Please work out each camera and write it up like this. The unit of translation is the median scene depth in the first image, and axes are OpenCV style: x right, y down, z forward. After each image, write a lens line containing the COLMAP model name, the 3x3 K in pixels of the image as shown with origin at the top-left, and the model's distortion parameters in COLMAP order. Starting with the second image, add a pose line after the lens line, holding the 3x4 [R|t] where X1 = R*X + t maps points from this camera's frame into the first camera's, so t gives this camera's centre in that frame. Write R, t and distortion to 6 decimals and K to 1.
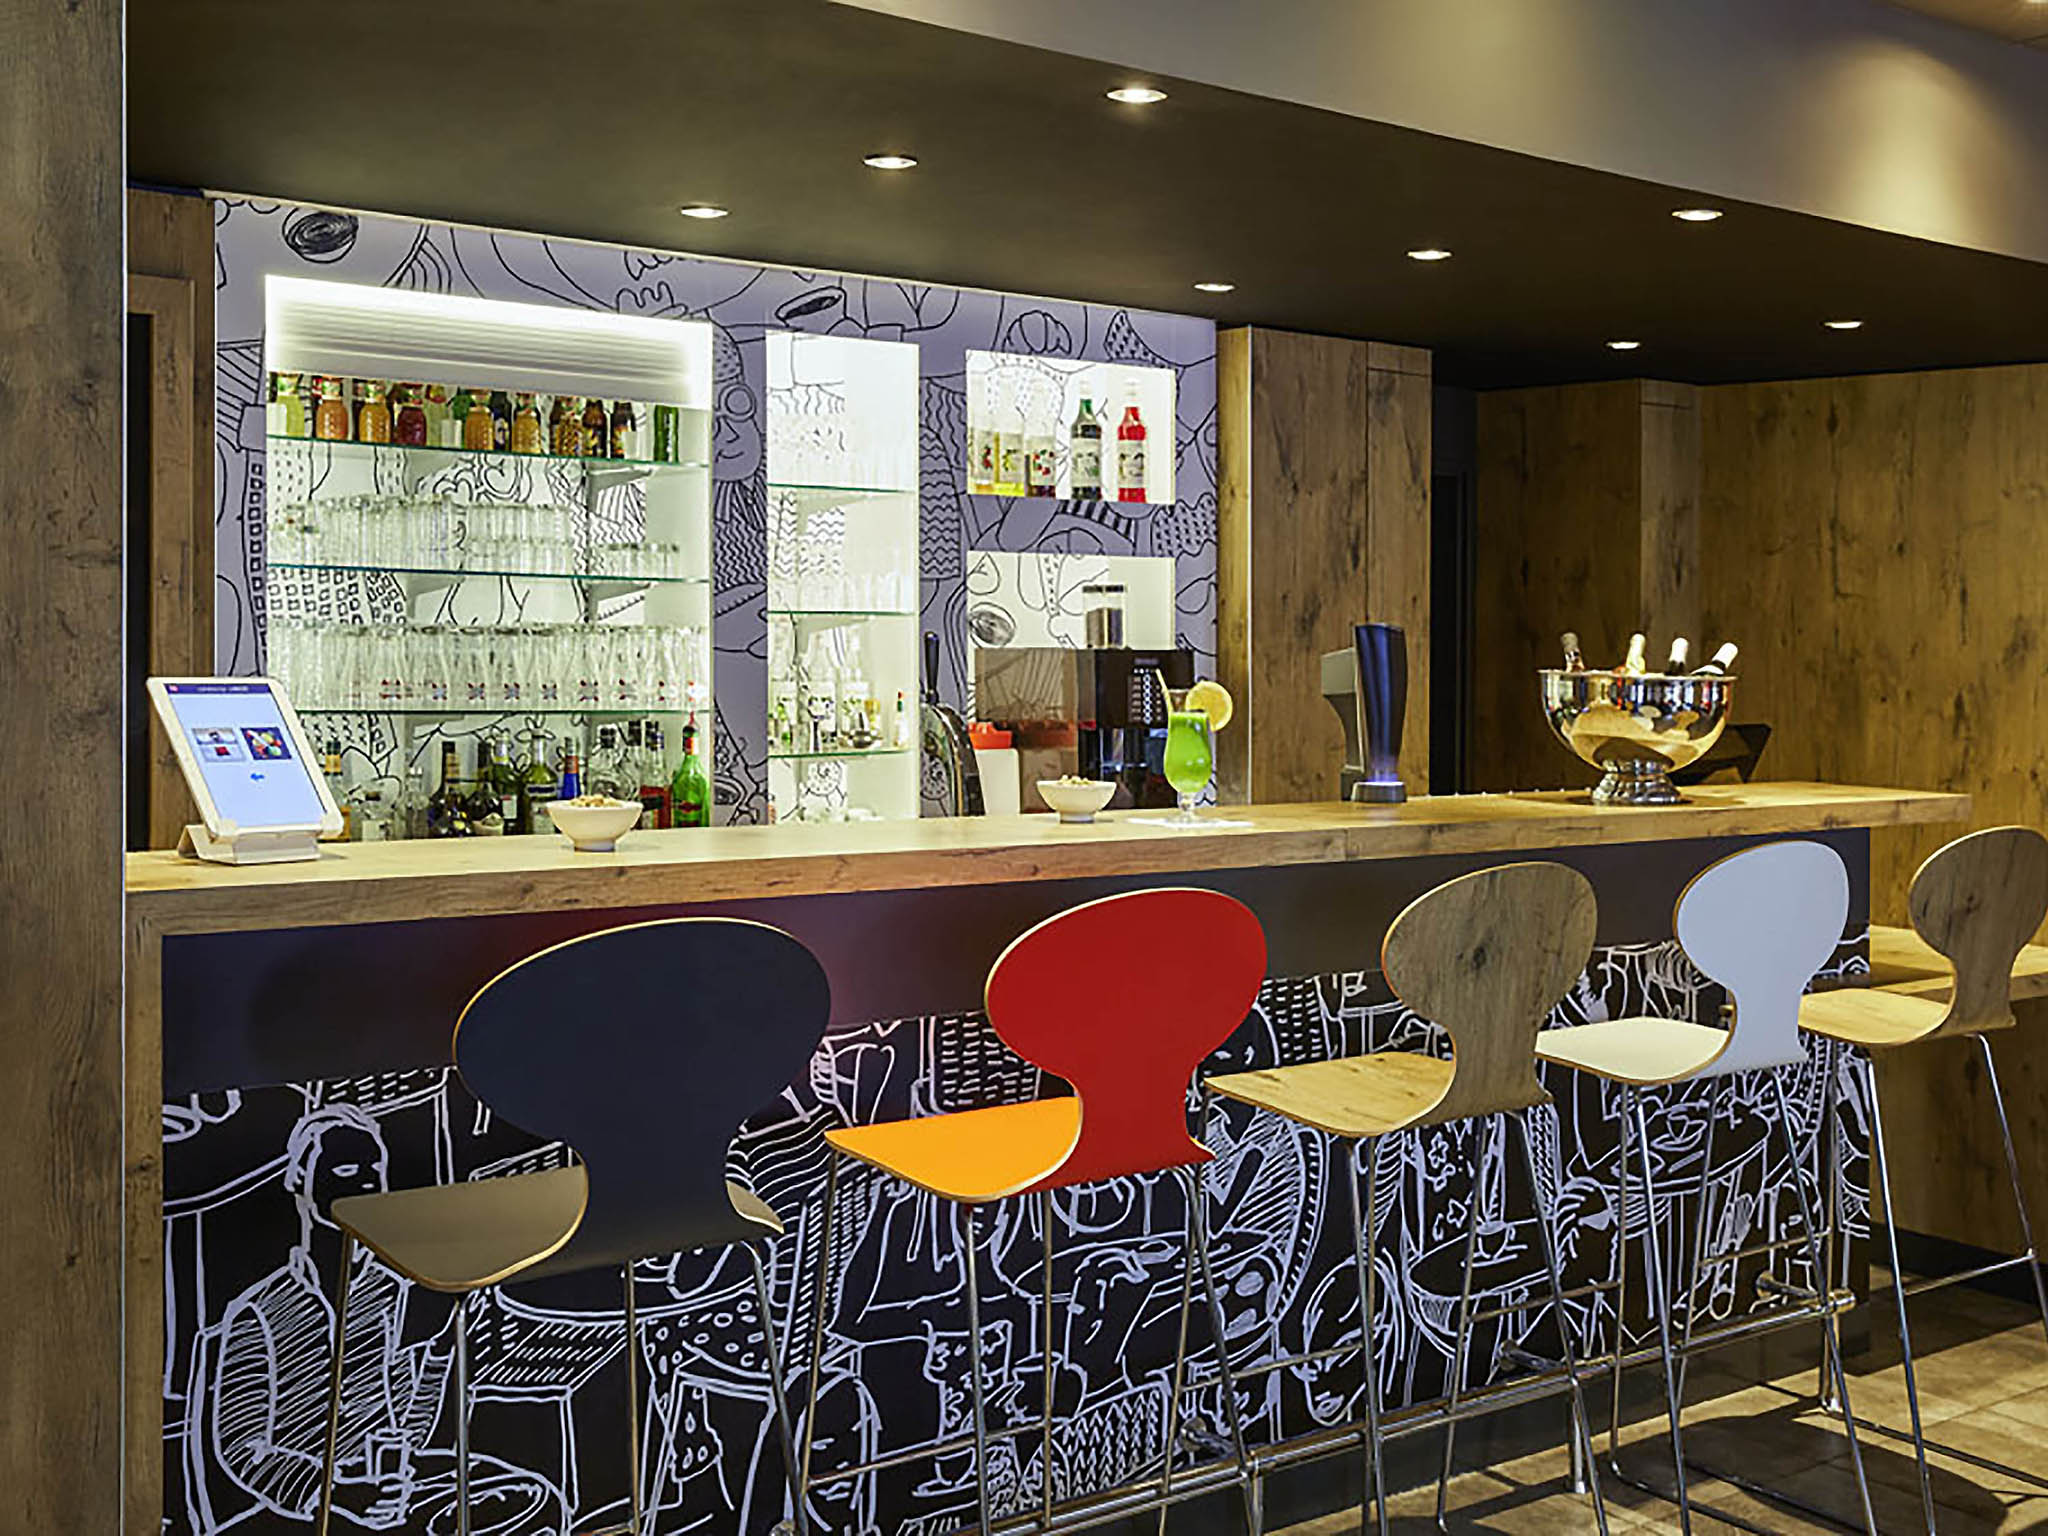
lens RADIAL K [[2005.5, 0, 1024.0], [0, 2005.5, 768.0], [0, 0, 1]] dist [0.006994, 0.016826]
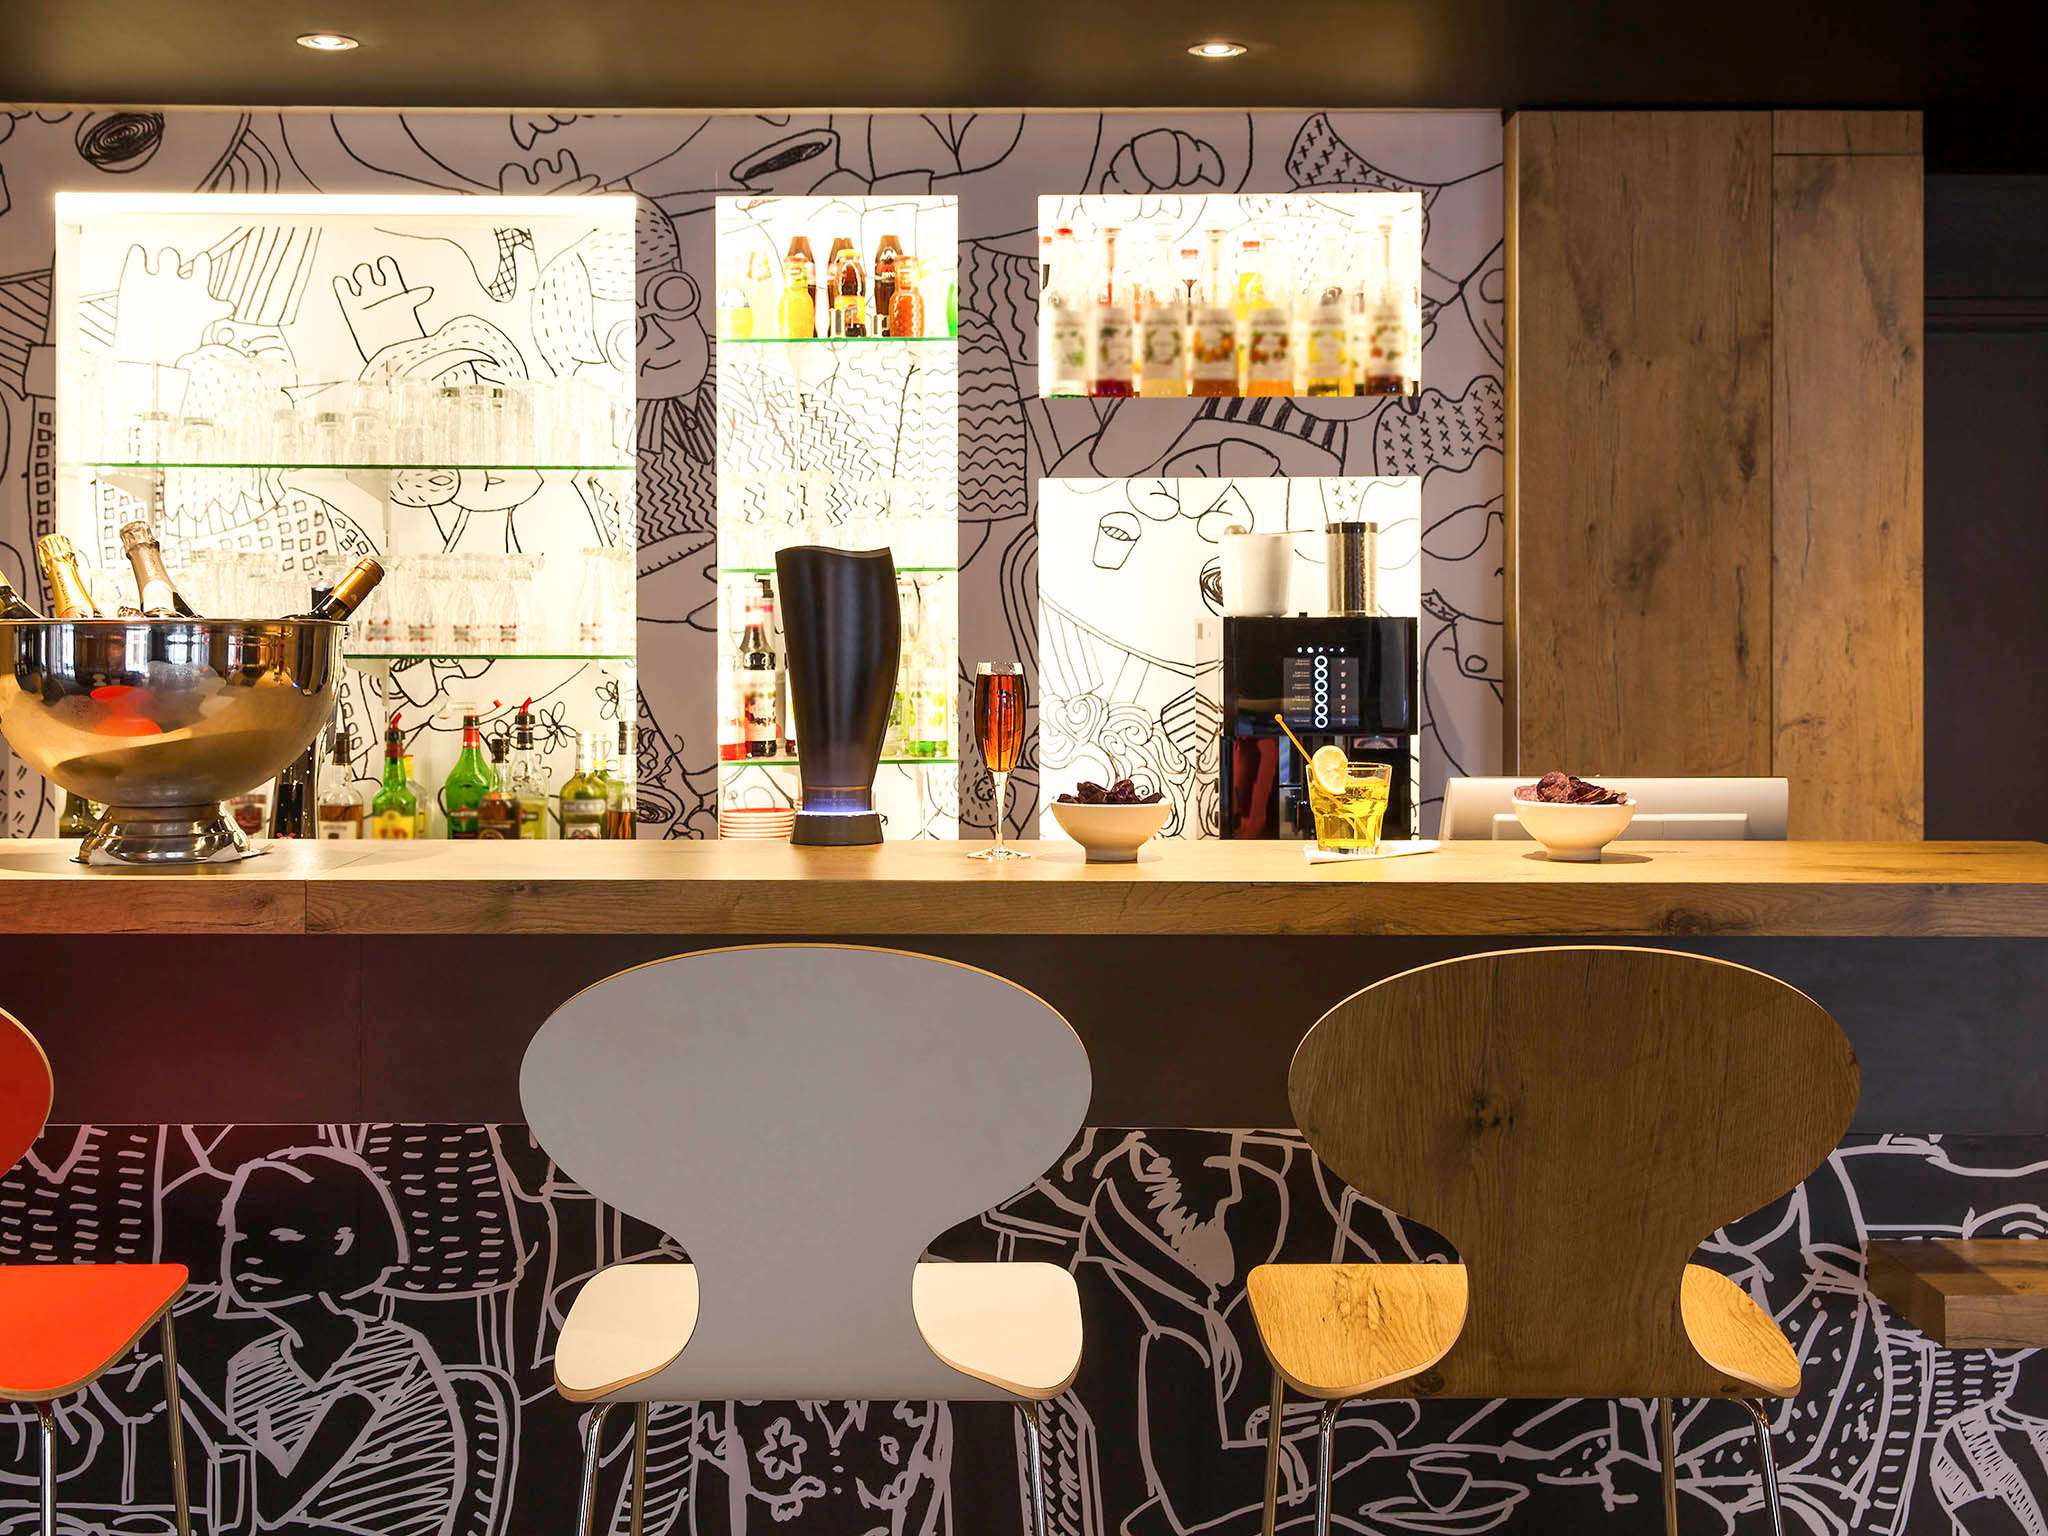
lens RADIAL K [[2275.7, 0, 1024.0], [0, 2275.7, 768.0], [0, 0, 1]] dist [0.016770, 0.011088]
pose [[0.833197, 0.017845, -0.552689, 0.515526], [-0.023910, 0.999707, -0.003767, -0.003311], [0.552459, 0.016353, 0.833379, 0.406622]]
